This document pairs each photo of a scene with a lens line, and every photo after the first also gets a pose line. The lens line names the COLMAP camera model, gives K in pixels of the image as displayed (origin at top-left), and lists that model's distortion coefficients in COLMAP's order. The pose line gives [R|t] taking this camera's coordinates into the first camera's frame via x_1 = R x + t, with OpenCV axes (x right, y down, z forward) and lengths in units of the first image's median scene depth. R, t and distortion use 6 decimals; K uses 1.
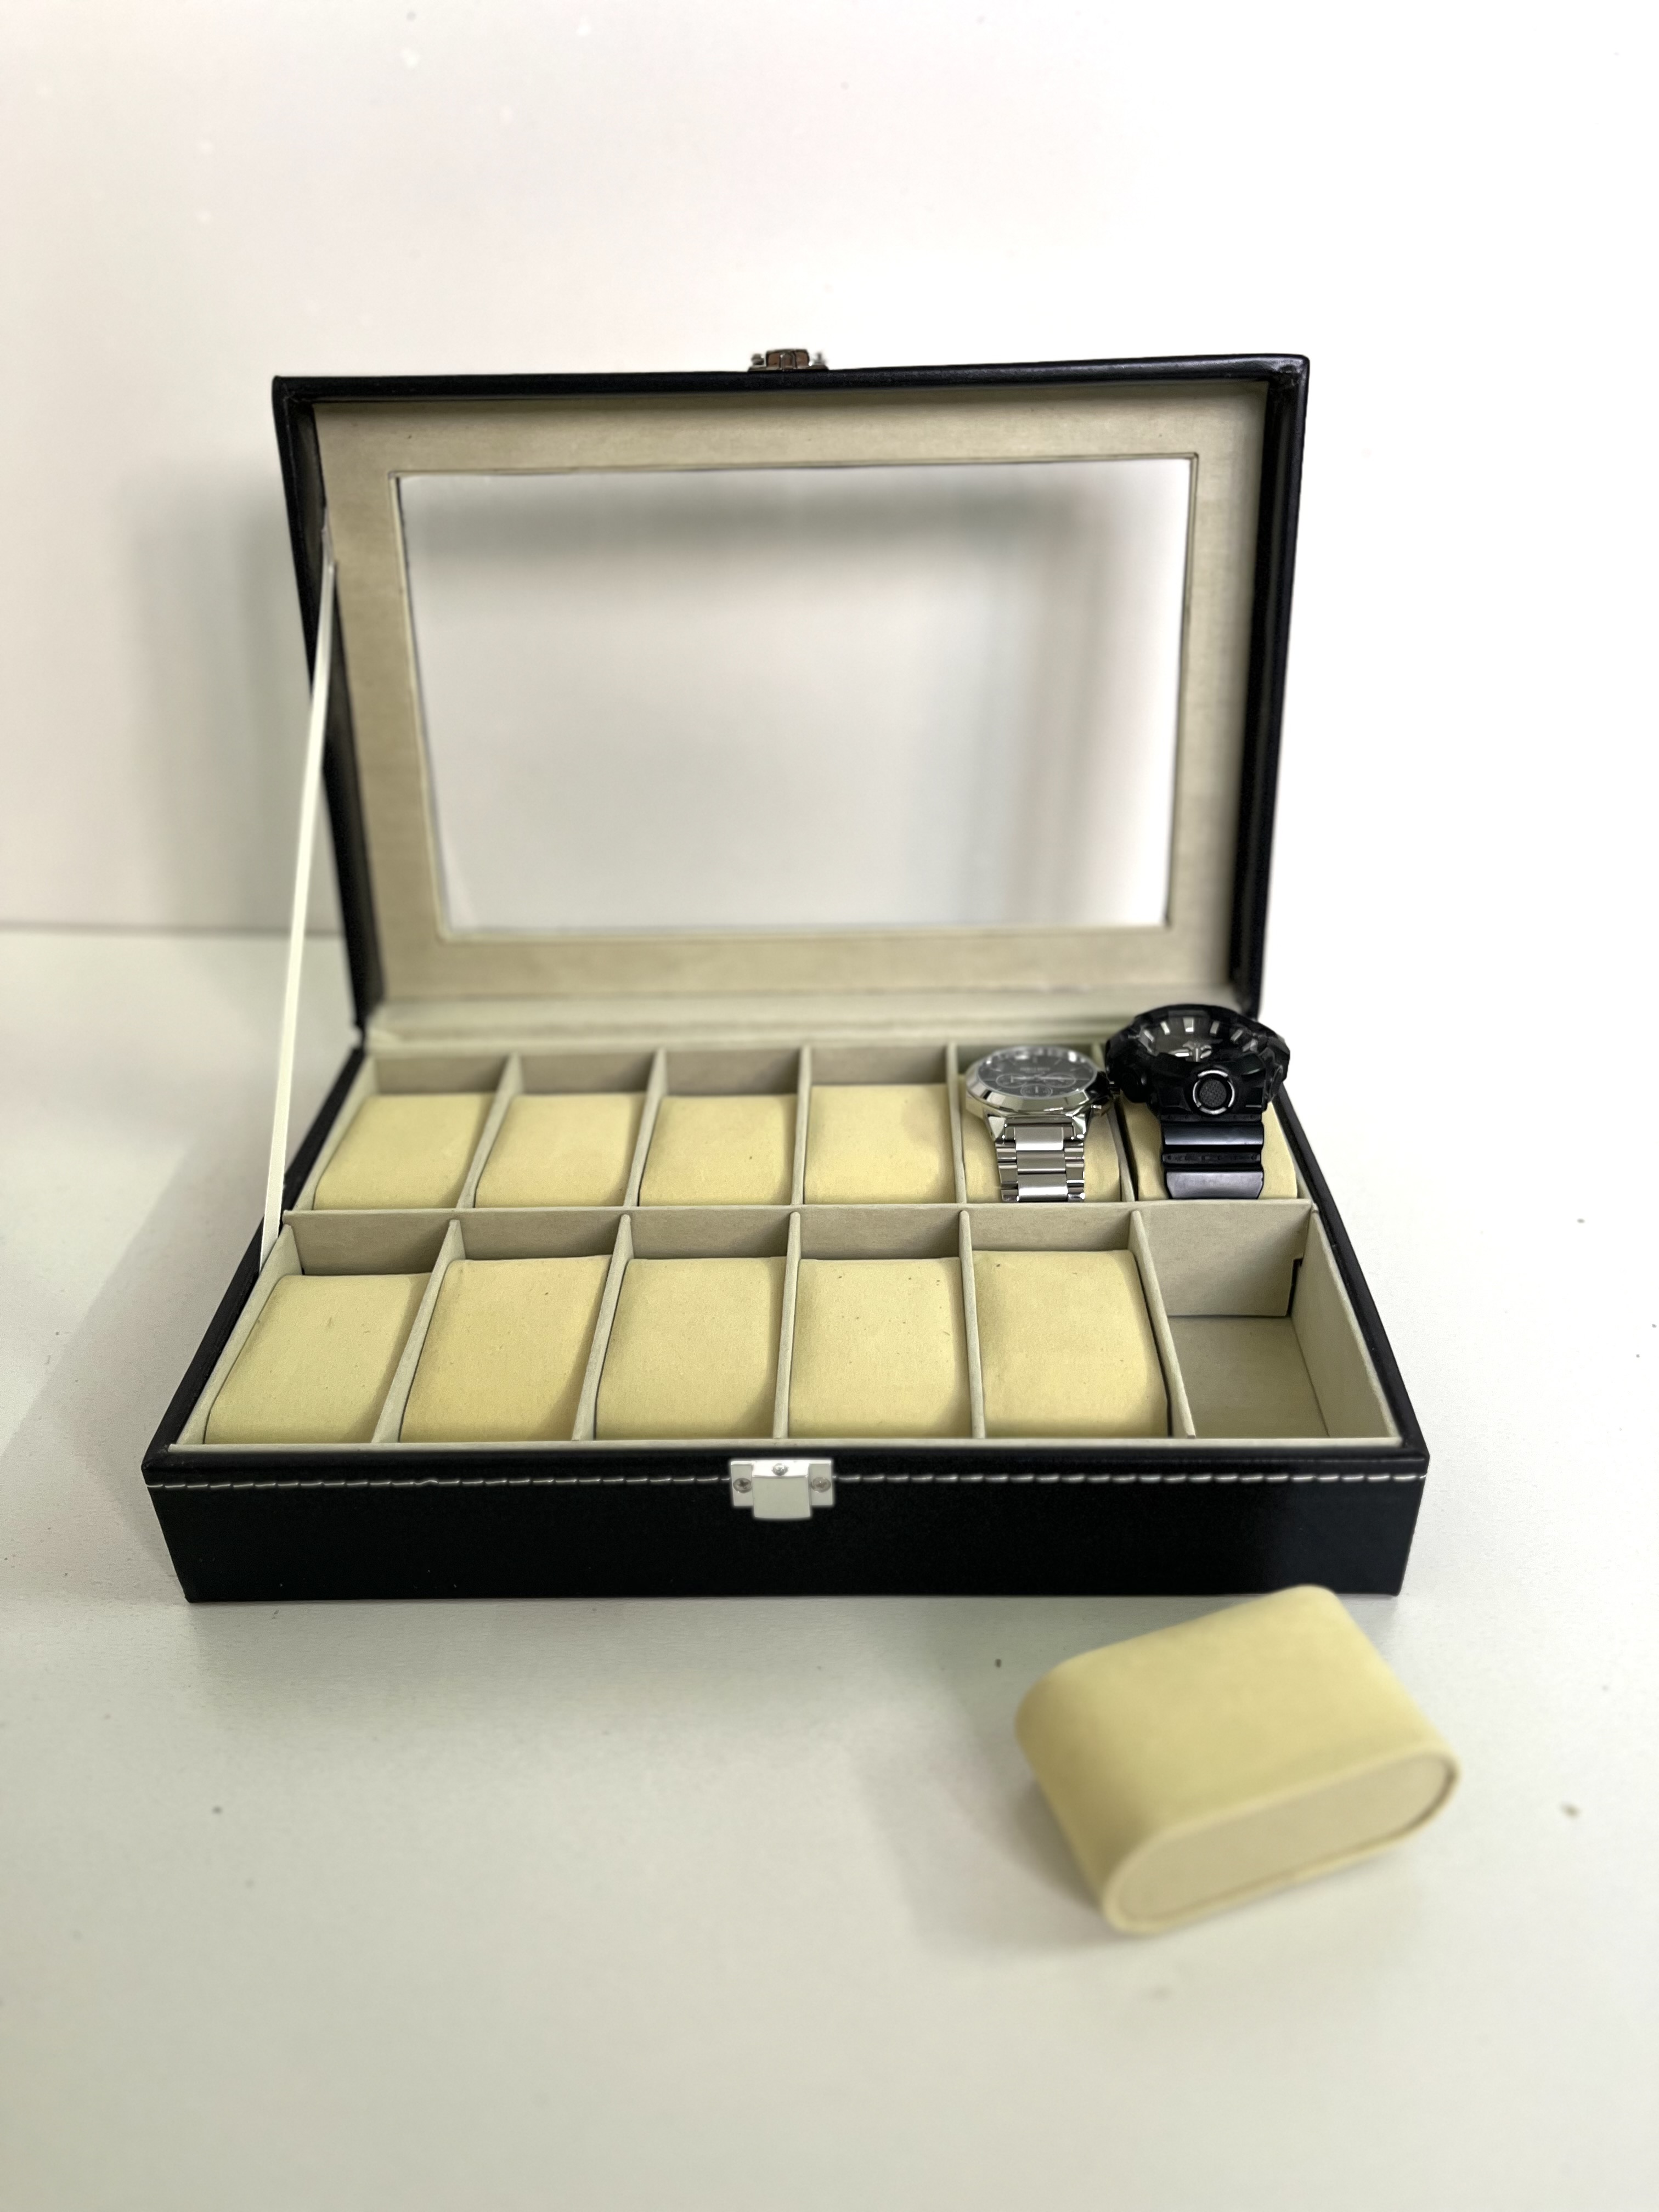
lens RADIAL K [[1763.3, 0, 847.6], [0, 1763.3, 1119.4], [0, 0, 1]] dist [0.031399, -0.059815]
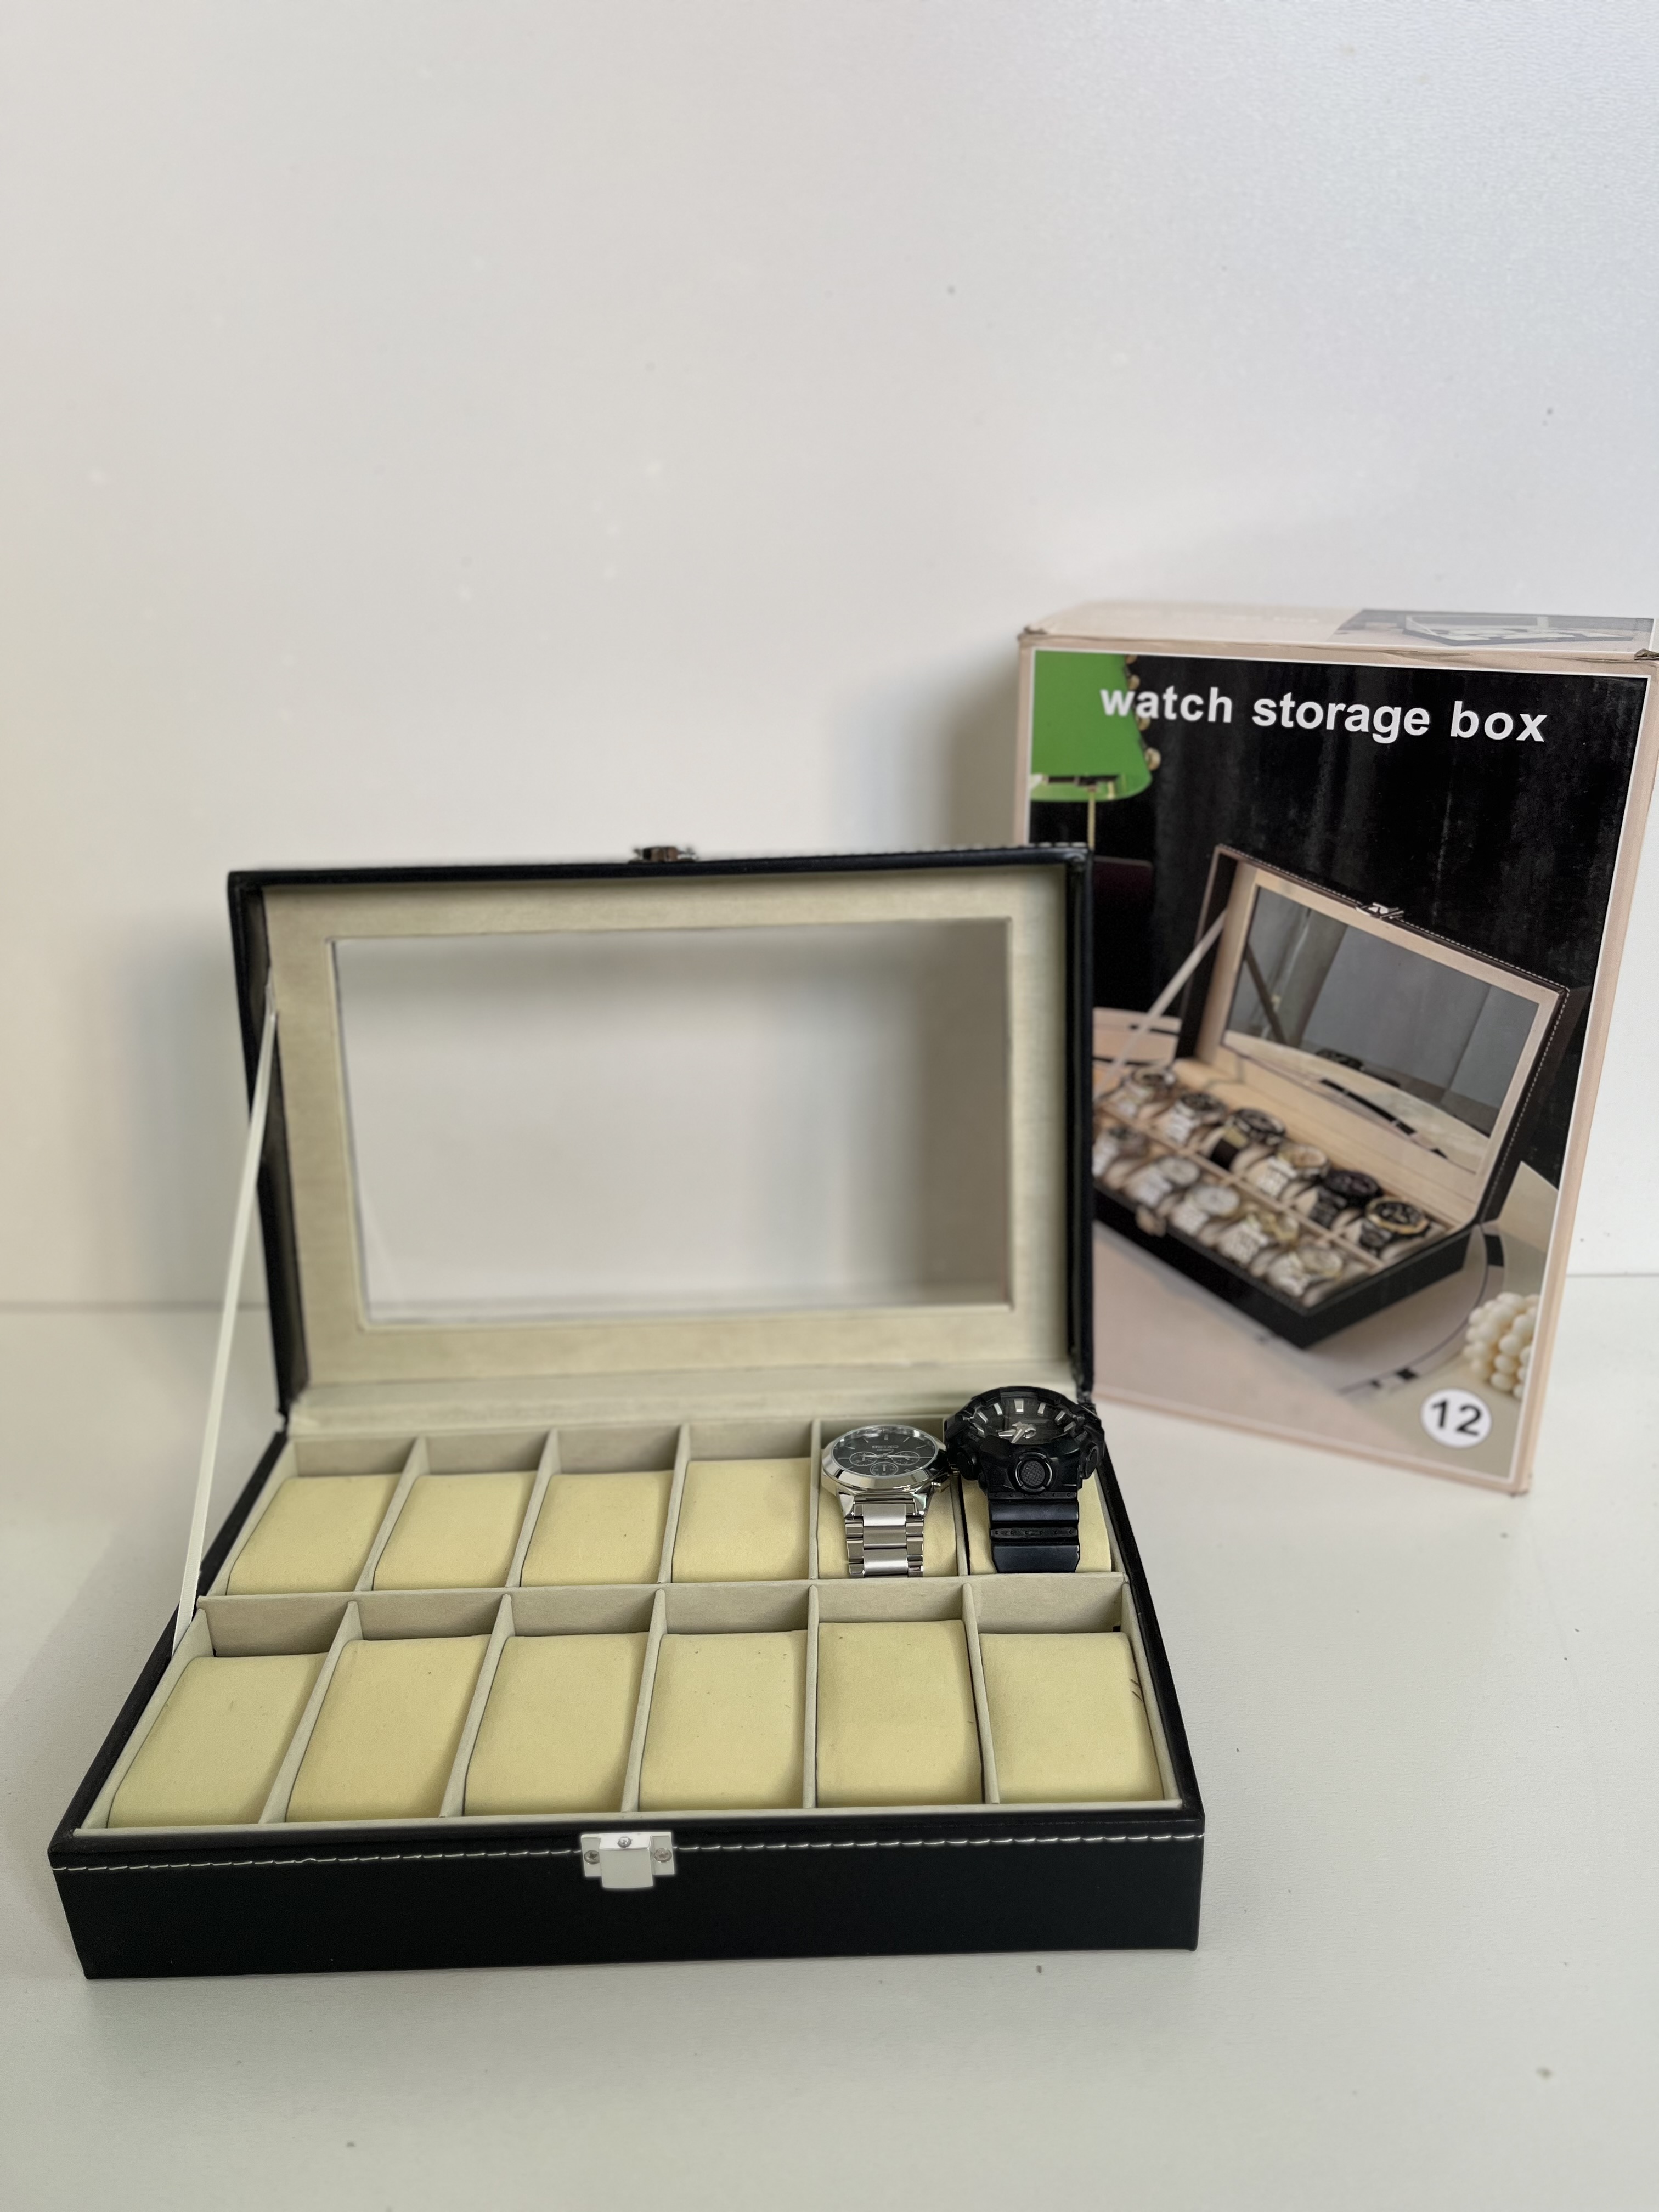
lens RADIAL K [[1763.3, 0, 862.8], [0, 1763.3, 1088.8], [0, 0, 1]] dist [0.031399, -0.059815]
pose [[0.999692, -0.013258, 0.020956, 0.077032], [0.016913, 0.982556, -0.185196, -0.048222], [-0.018135, 0.185494, 0.982478, -0.151580]]
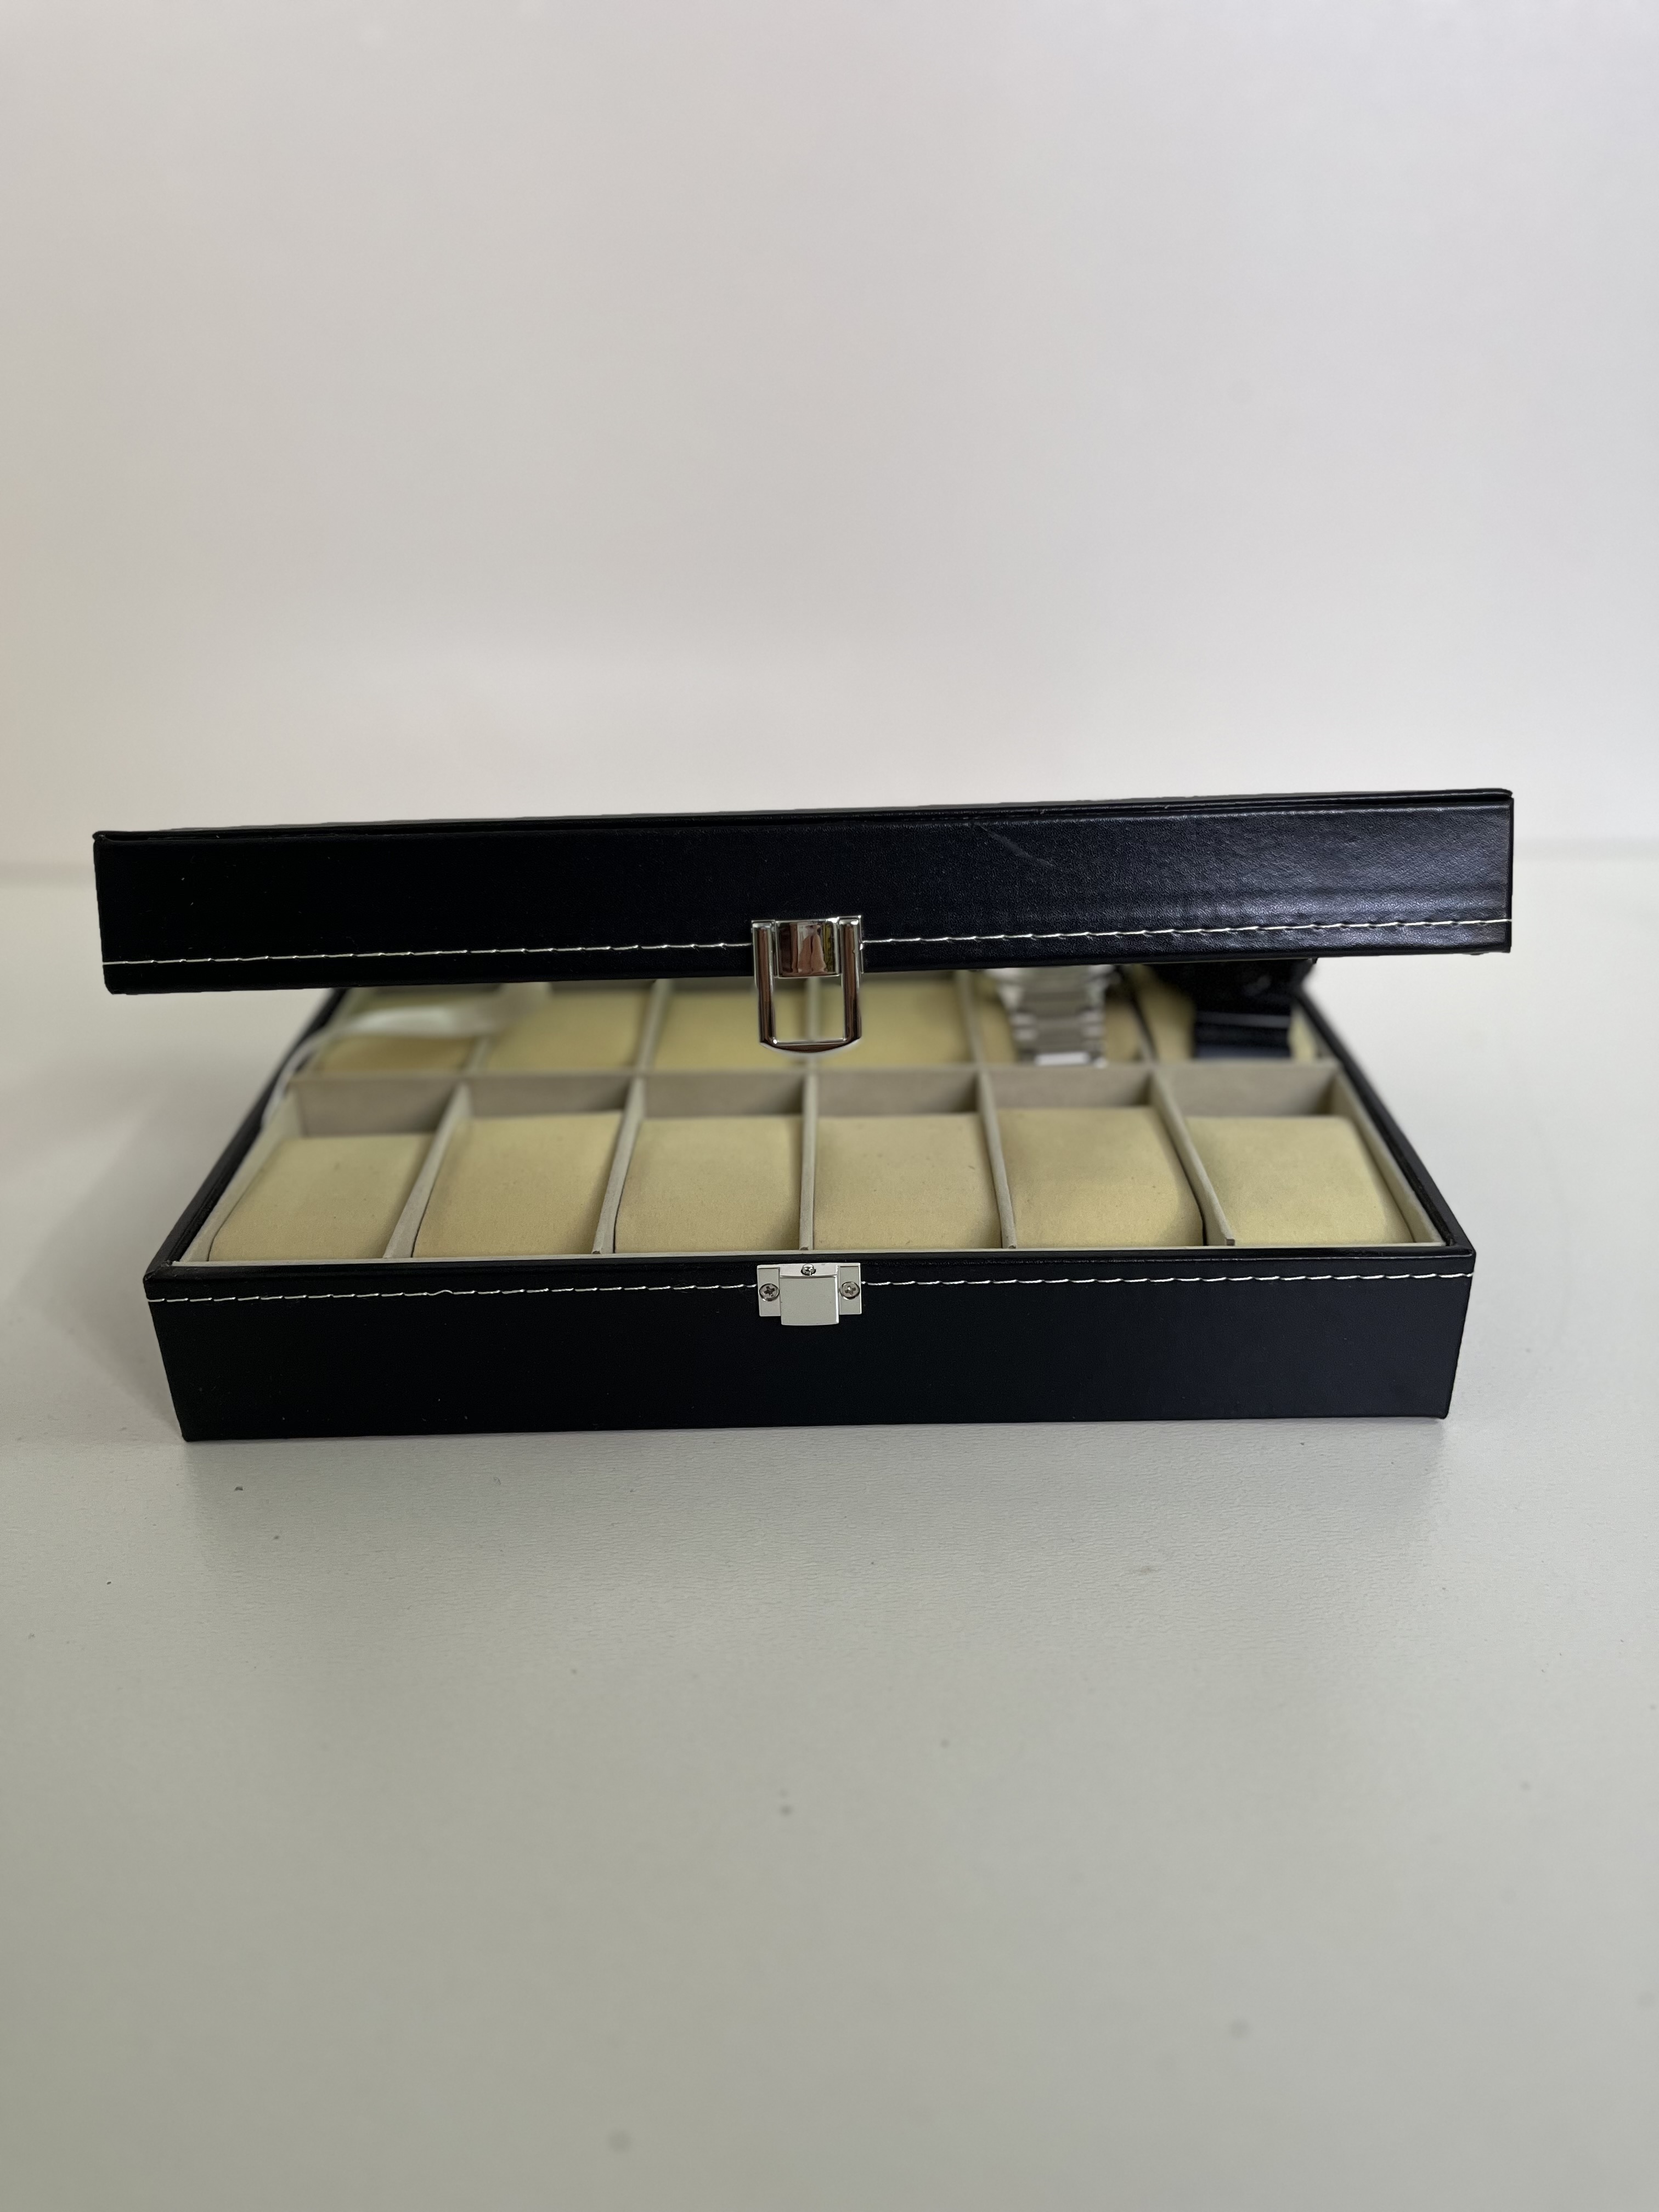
lens RADIAL K [[1763.3, 0, 843.7], [0, 1763.3, 1109.0], [0, 0, 1]] dist [0.031399, -0.059815]
pose [[0.999792, -0.007878, 0.018828, -0.030159], [0.009693, 0.995105, -0.098343, 0.167042], [-0.017961, 0.098505, 0.994974, 0.024077]]
